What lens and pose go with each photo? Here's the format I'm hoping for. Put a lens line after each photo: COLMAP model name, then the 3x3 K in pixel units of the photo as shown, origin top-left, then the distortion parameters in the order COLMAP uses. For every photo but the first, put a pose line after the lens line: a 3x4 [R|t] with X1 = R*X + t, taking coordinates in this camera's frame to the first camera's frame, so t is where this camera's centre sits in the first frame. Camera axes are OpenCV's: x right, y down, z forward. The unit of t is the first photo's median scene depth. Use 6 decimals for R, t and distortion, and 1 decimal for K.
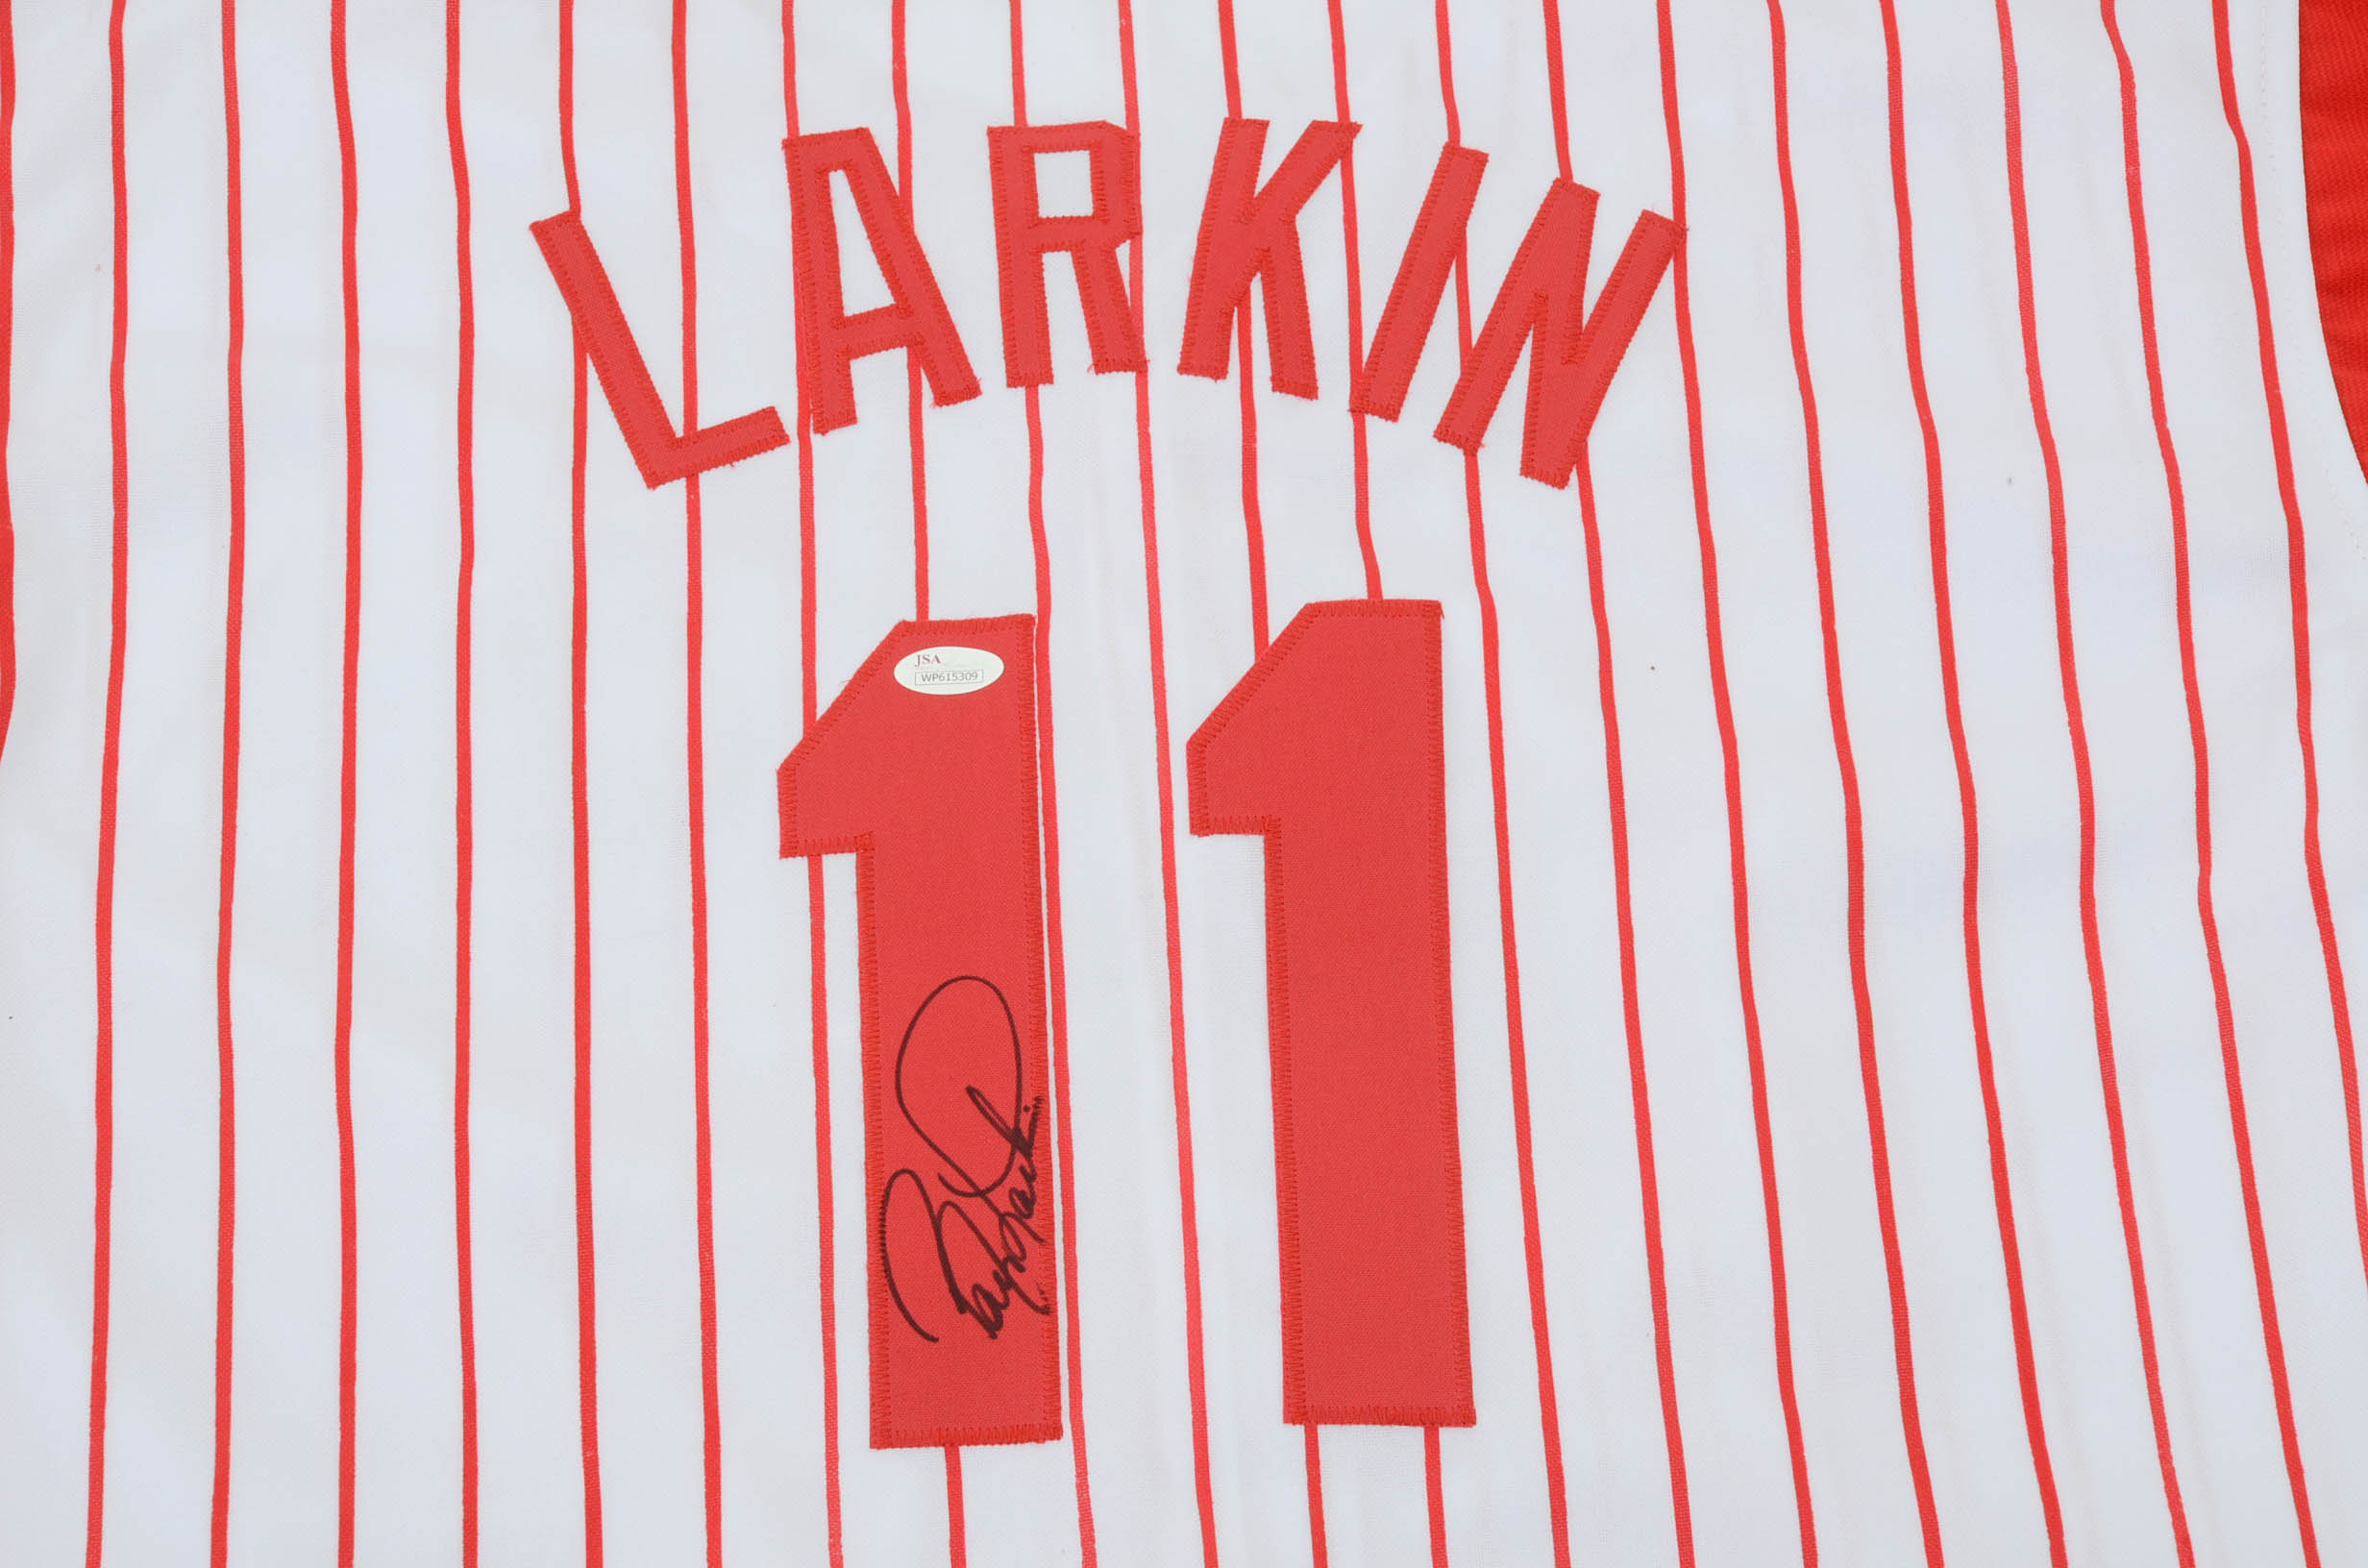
lens RADIAL K [[8841.4, 0, 1184.0], [0, 8841.4, 784.0], [0, 0, 1]] dist [1.131176, 0.329600]
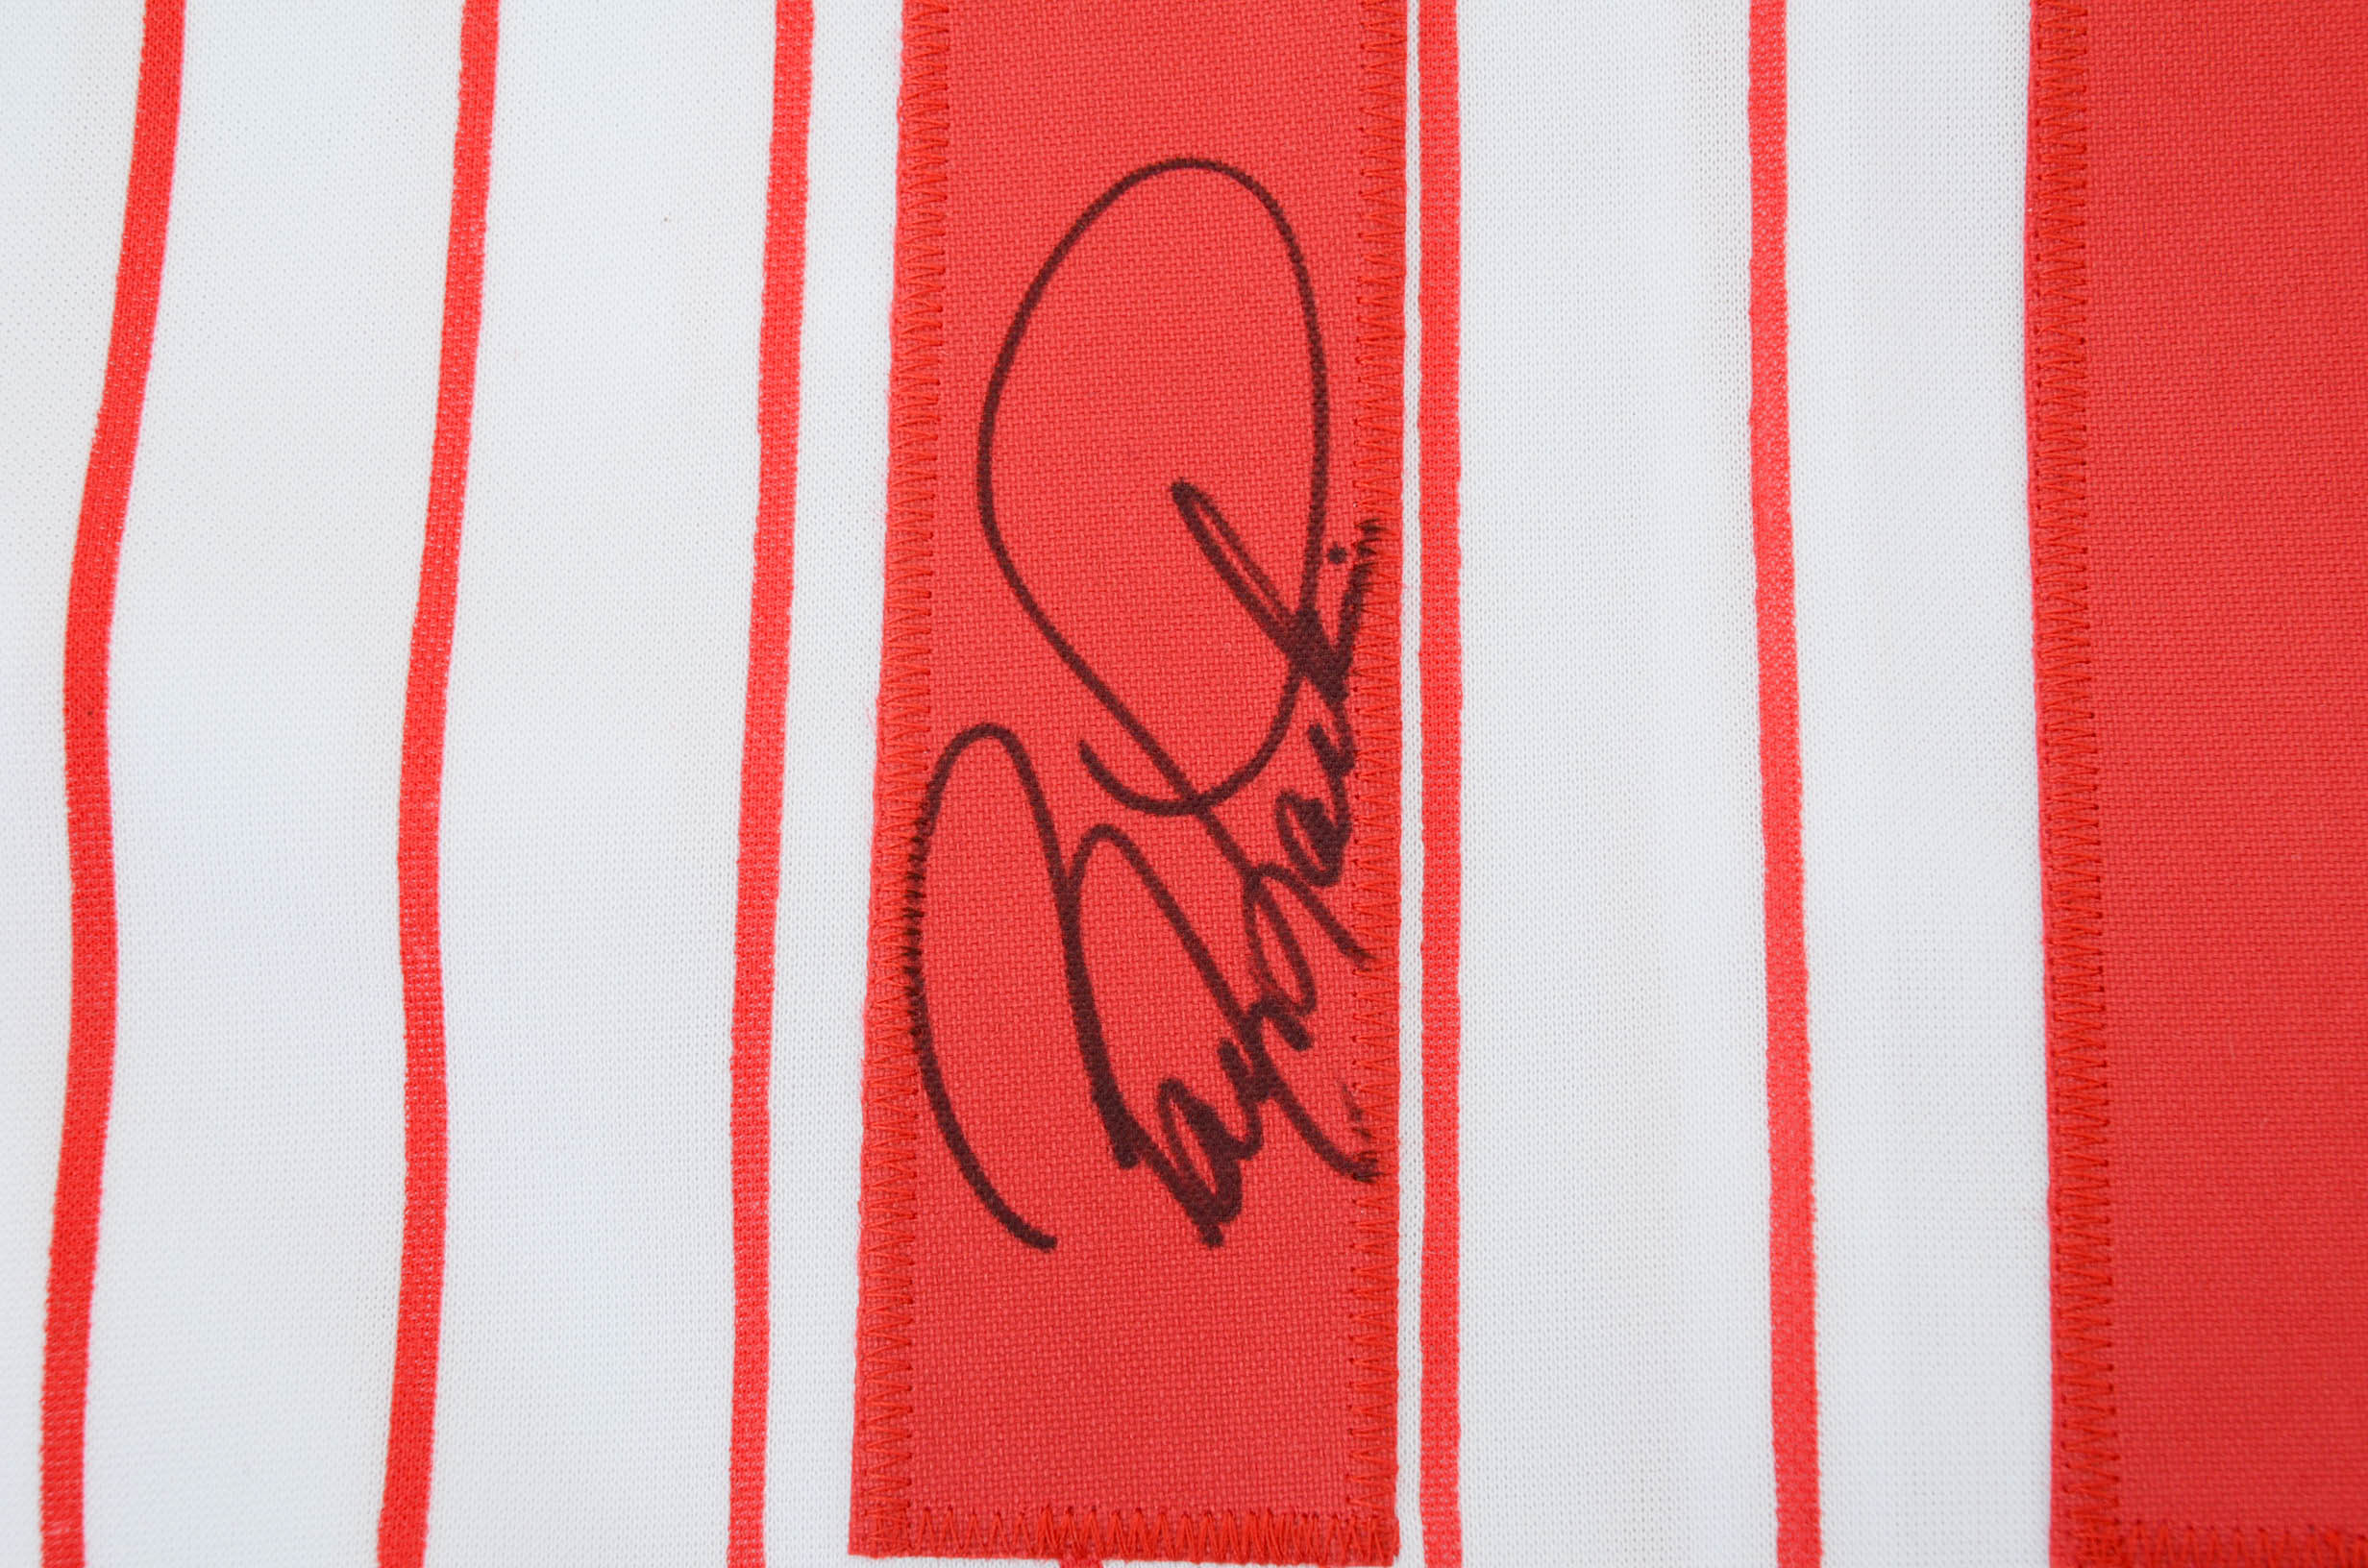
lens RADIAL K [[5085.9, 0, 1184.0], [0, 5085.9, 784.0], [0, 0, 1]] dist [0.209636, 0.051518]
pose [[0.996514, 0.042368, -0.071871, -0.008808], [-0.024611, 0.972406, 0.231995, -0.001932], [0.079717, -0.229418, 0.970058, 0.803479]]
